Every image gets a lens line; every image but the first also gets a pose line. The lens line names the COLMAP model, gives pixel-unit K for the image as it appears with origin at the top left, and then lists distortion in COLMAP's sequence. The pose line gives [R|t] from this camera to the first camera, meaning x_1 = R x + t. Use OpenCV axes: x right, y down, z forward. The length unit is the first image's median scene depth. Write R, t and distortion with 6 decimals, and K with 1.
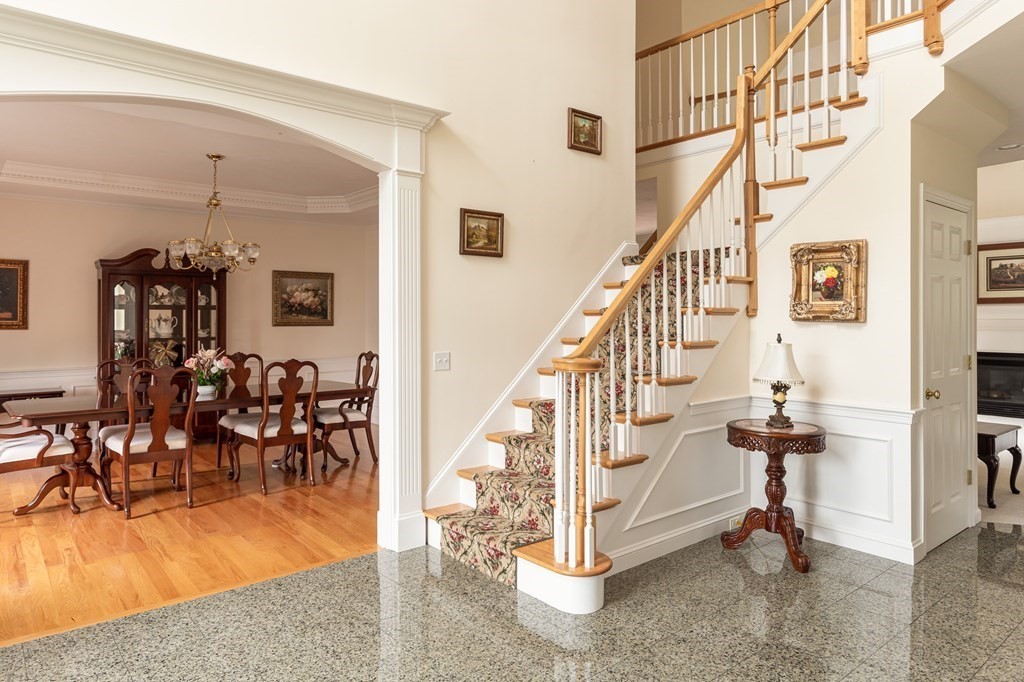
lens RADIAL K [[643.9, 0, 503.1], [0, 643.9, 319.4], [0, 0, 1]] dist [-0.004494, -0.002684]
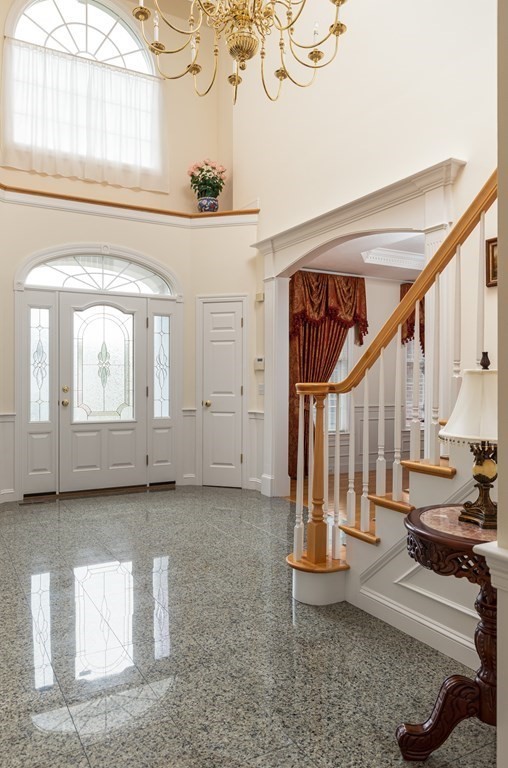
lens RADIAL K [[552.4, 0, 245.9], [0, 552.4, 382.6], [0, 0, 1]] dist [-0.014319, -0.002142]
pose [[-0.190322, -0.003108, -0.981717, 1.212586], [-0.005049, 0.999985, -0.002188, 0.066573], [0.981709, 0.004540, -0.190335, 1.166367]]
